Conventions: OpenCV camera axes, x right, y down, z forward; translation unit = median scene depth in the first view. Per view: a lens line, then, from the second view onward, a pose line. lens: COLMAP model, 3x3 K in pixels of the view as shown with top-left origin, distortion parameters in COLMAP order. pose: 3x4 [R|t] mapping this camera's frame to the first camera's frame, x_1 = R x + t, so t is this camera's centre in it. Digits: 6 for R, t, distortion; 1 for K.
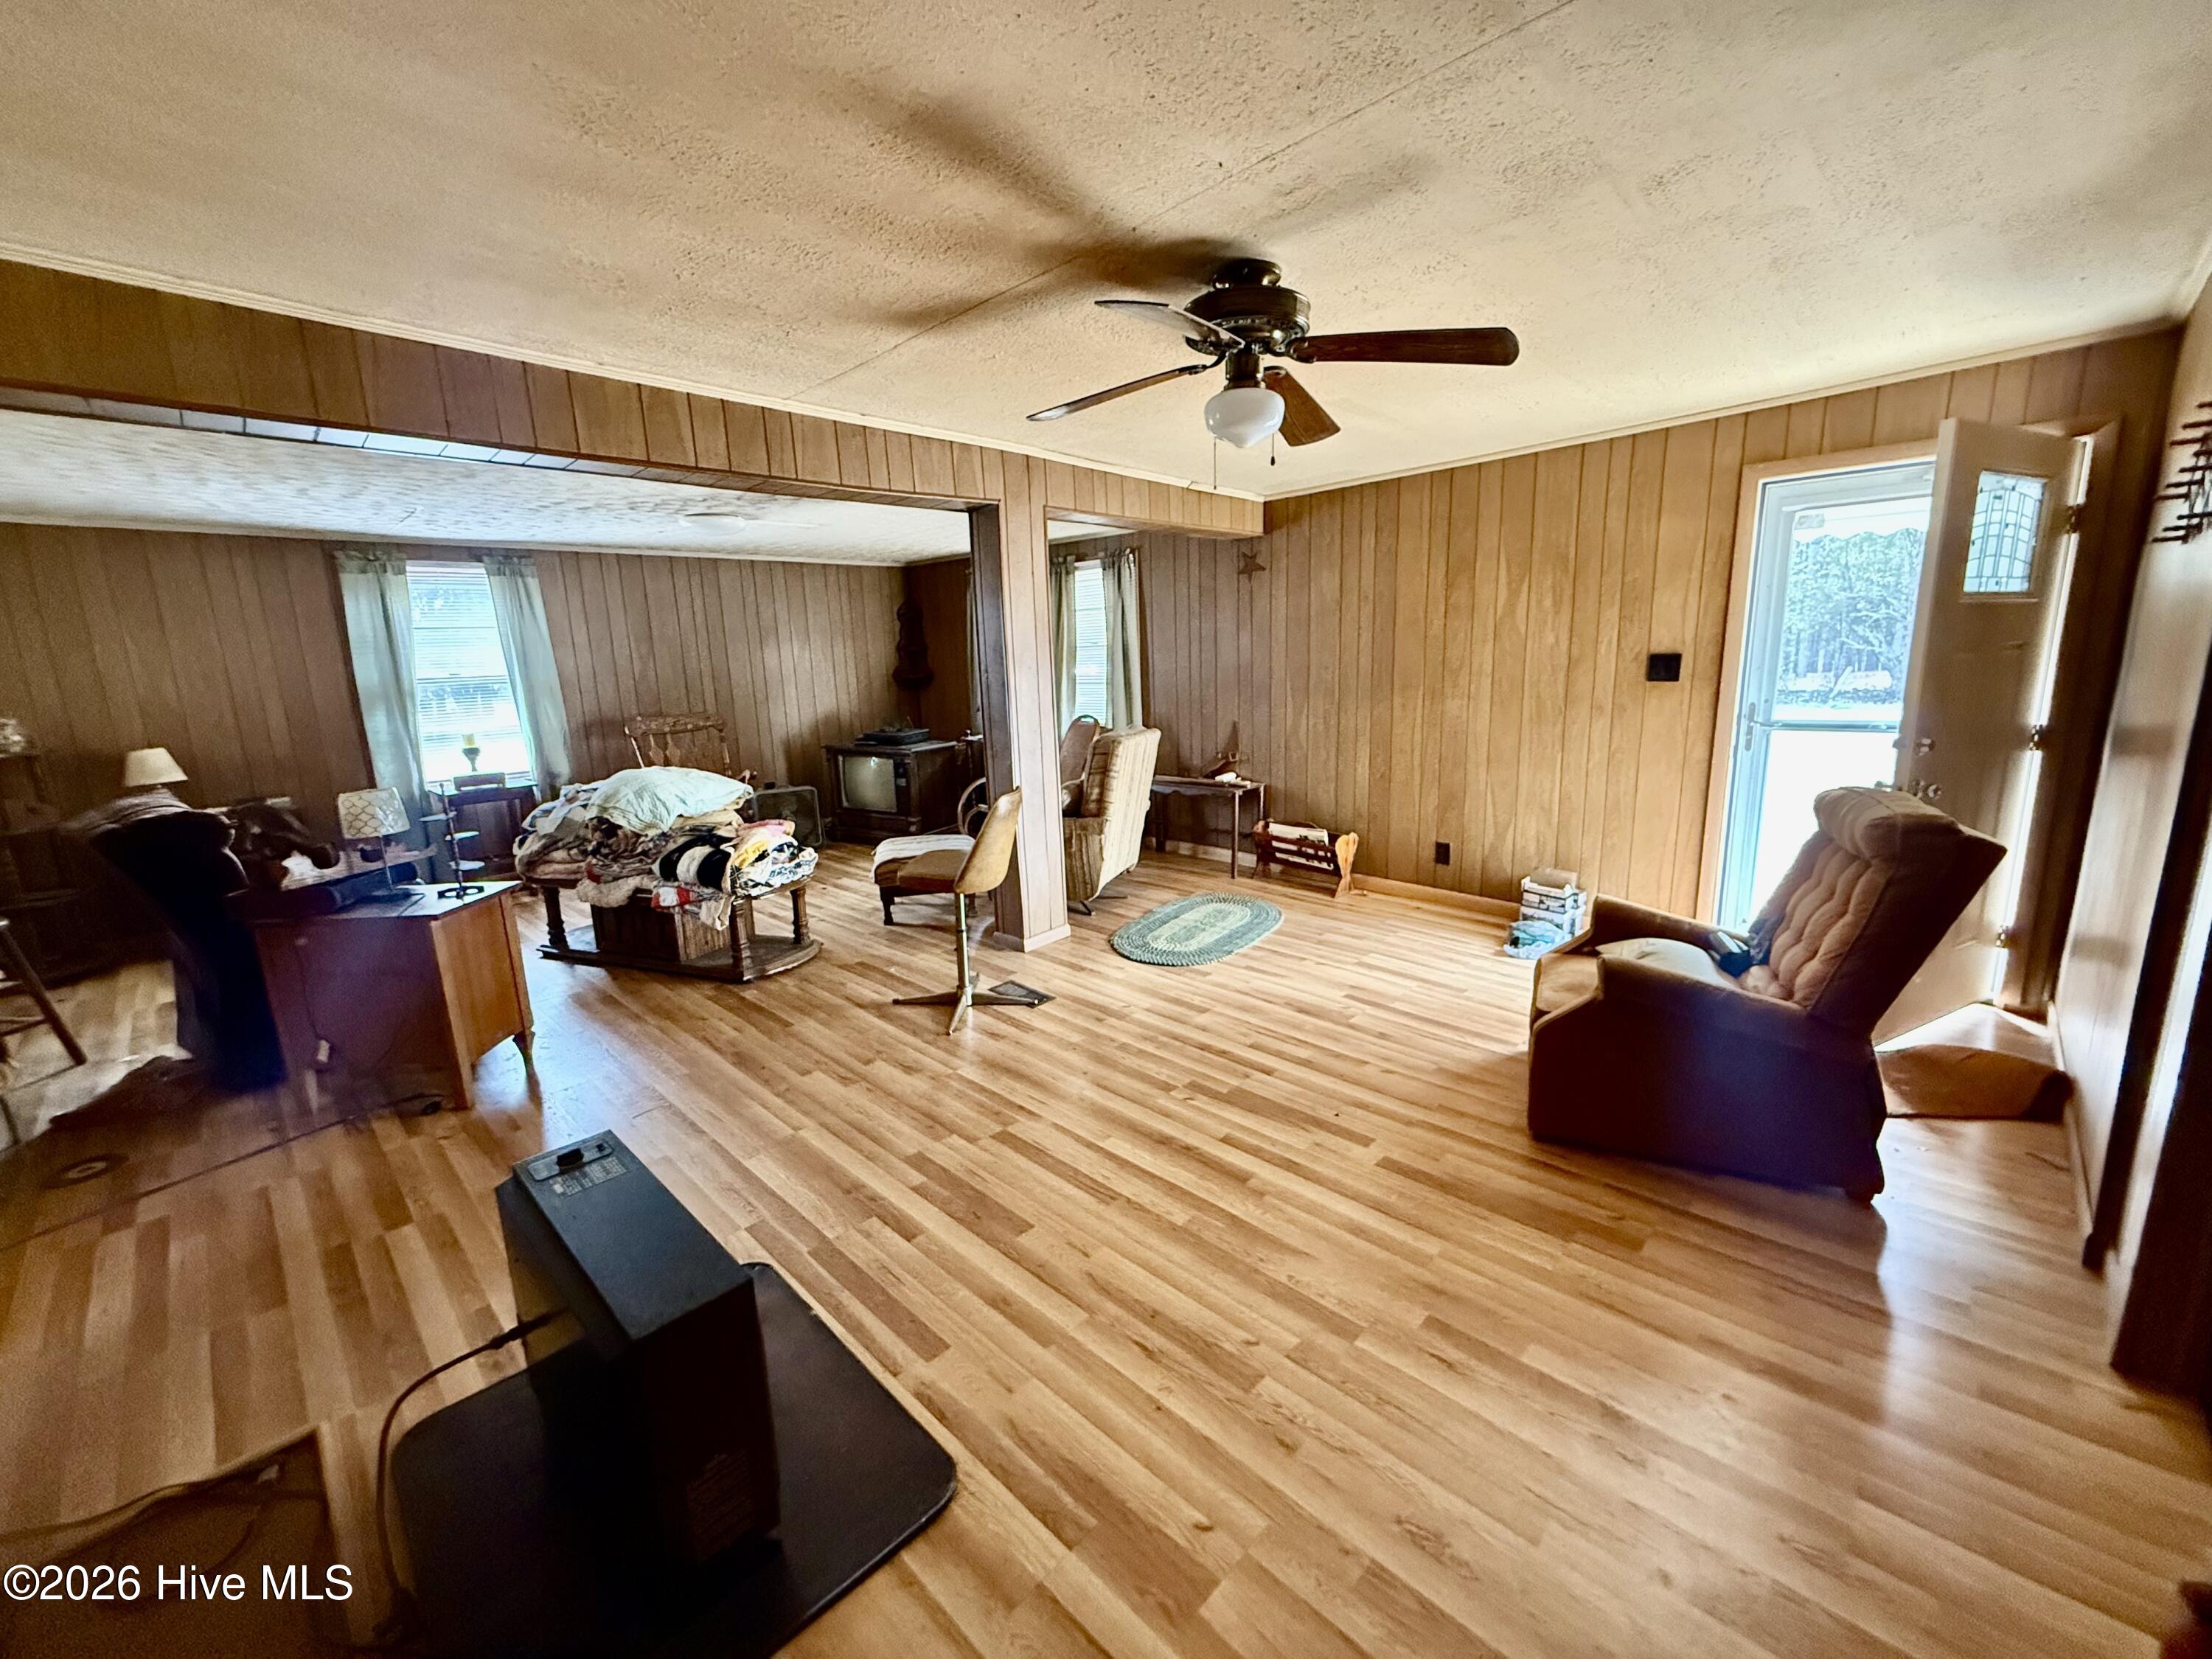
lens RADIAL K [[885.0, 0, 1101.1], [0, 885.0, 827.8], [0, 0, 1]] dist [-0.000608, 0.000049]
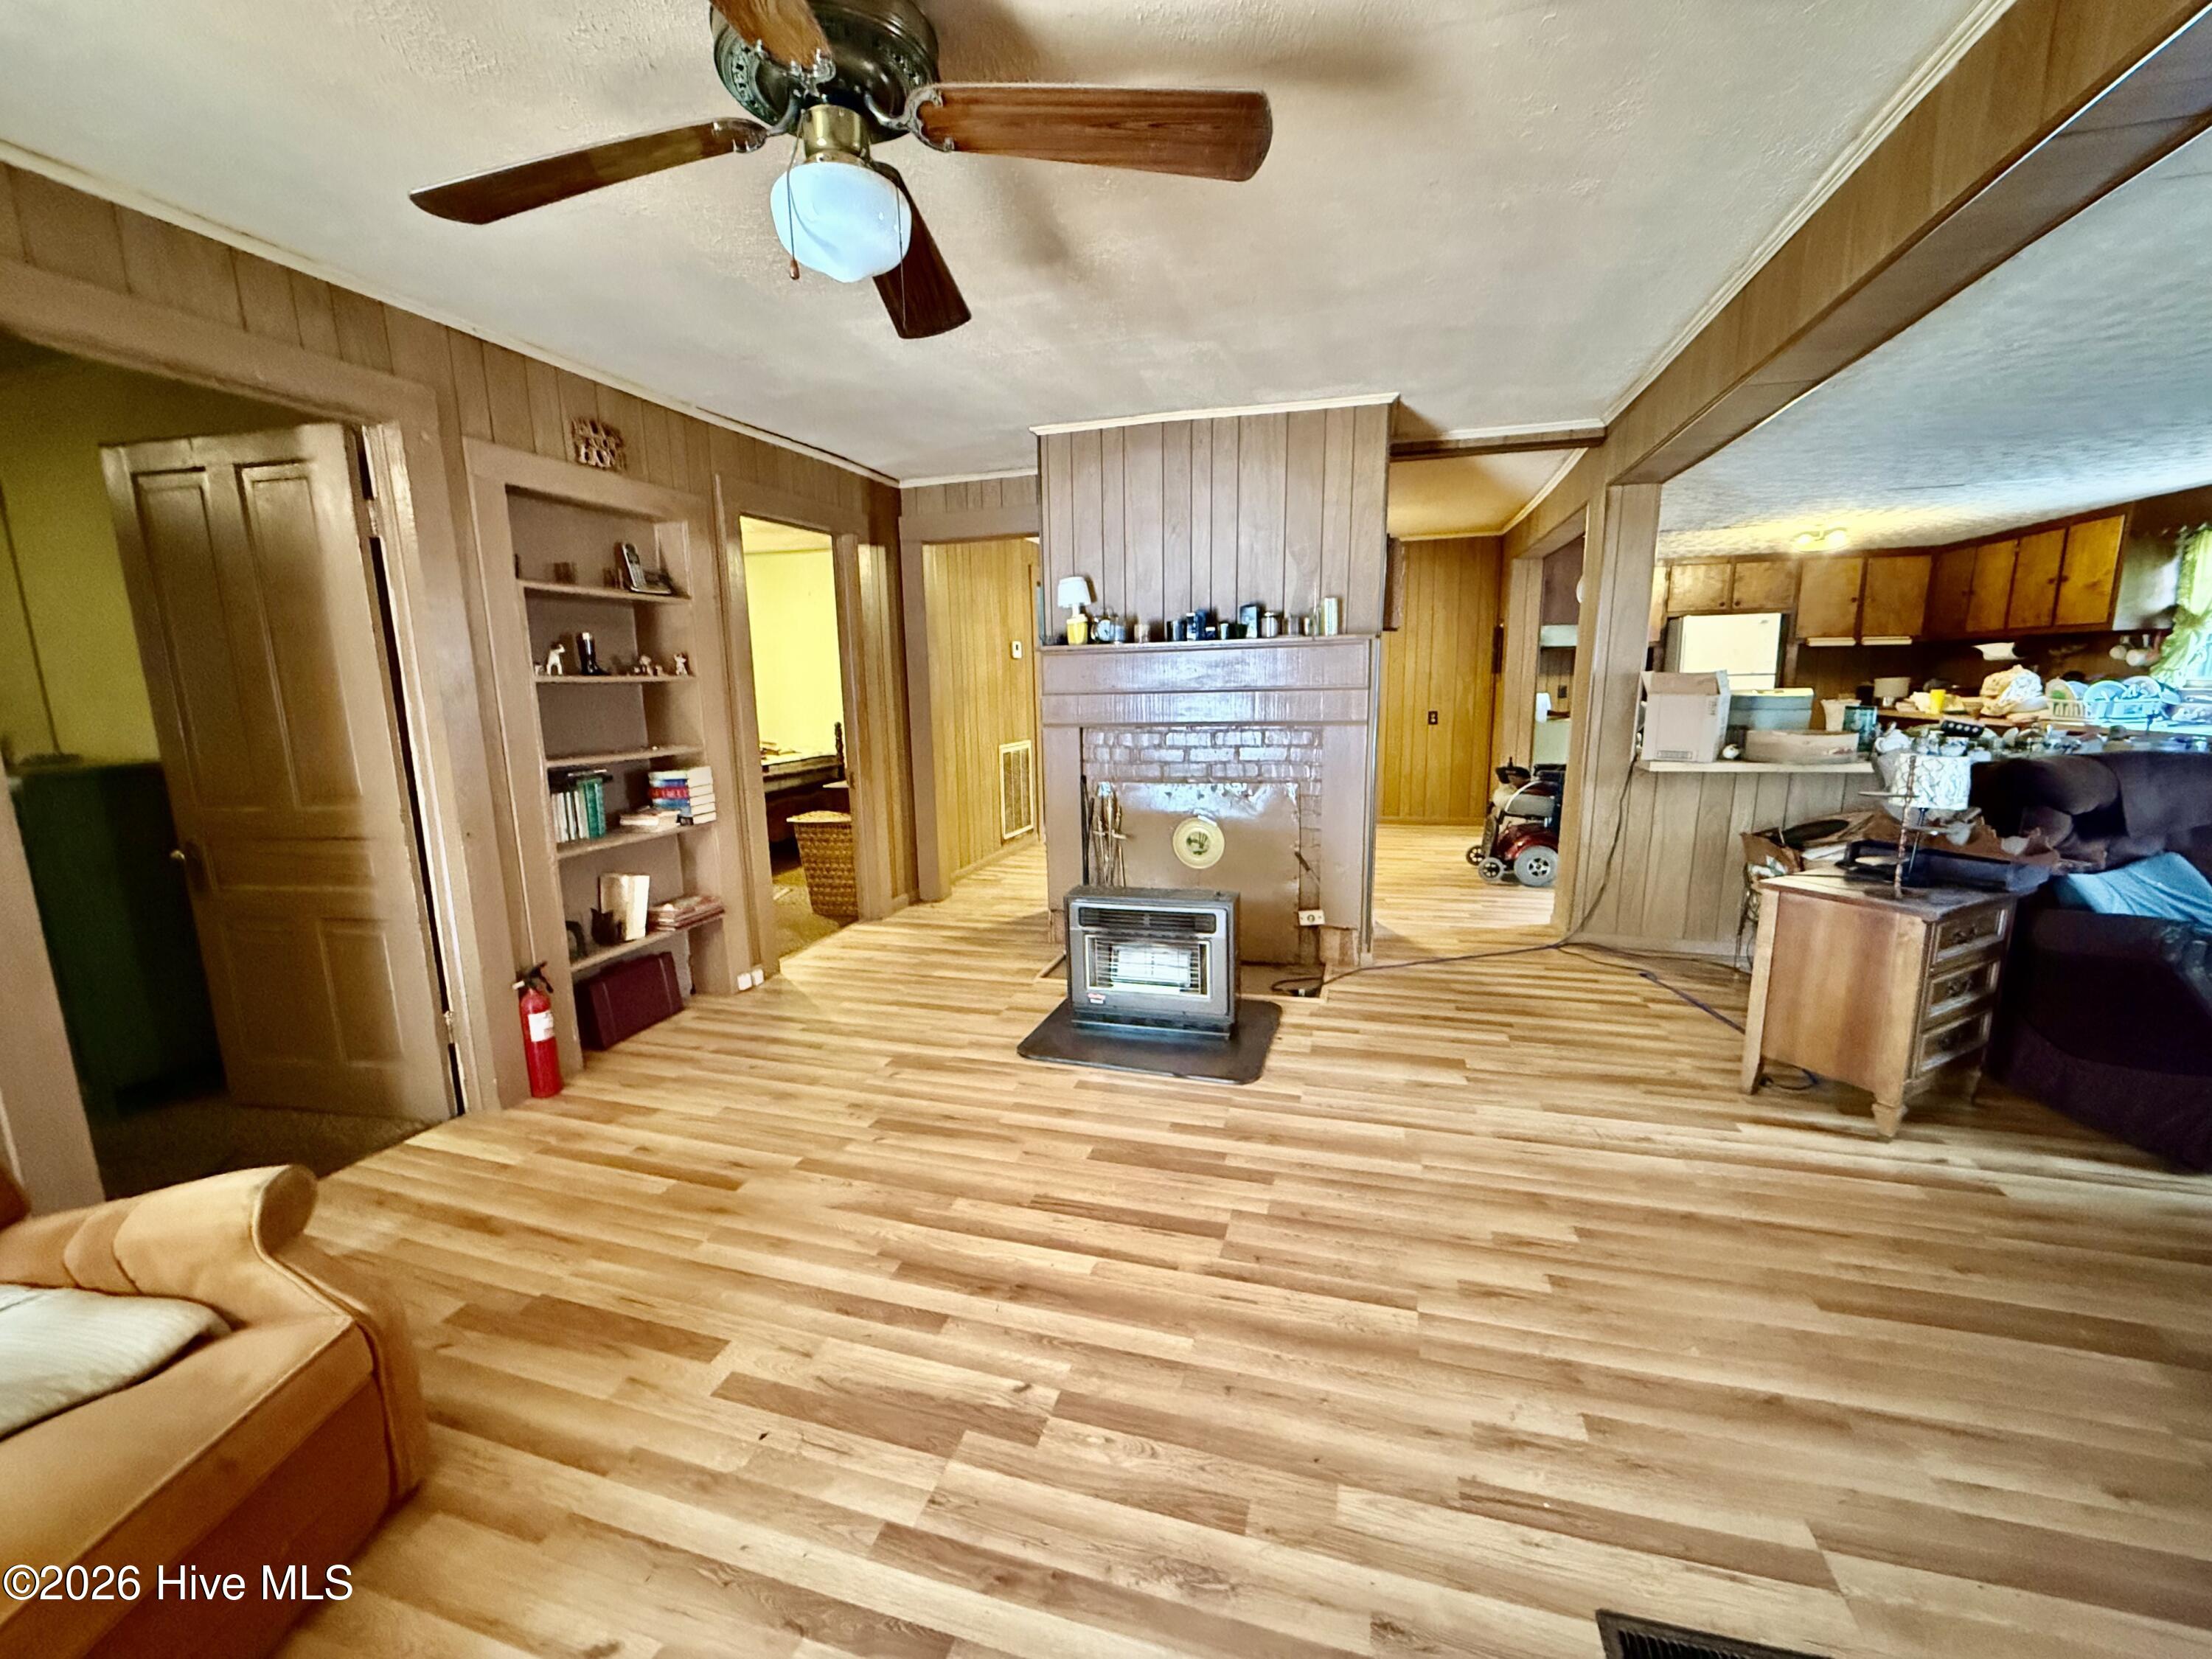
lens RADIAL K [[885.0, 0, 1107.8], [0, 885.0, 837.9], [0, 0, 1]] dist [-0.000608, 0.000049]
pose [[-0.887782, 0.135307, -0.439927, 0.298949], [-0.035081, 0.933140, 0.357798, -0.284928], [0.458926, 0.333080, -0.823678, 1.614260]]
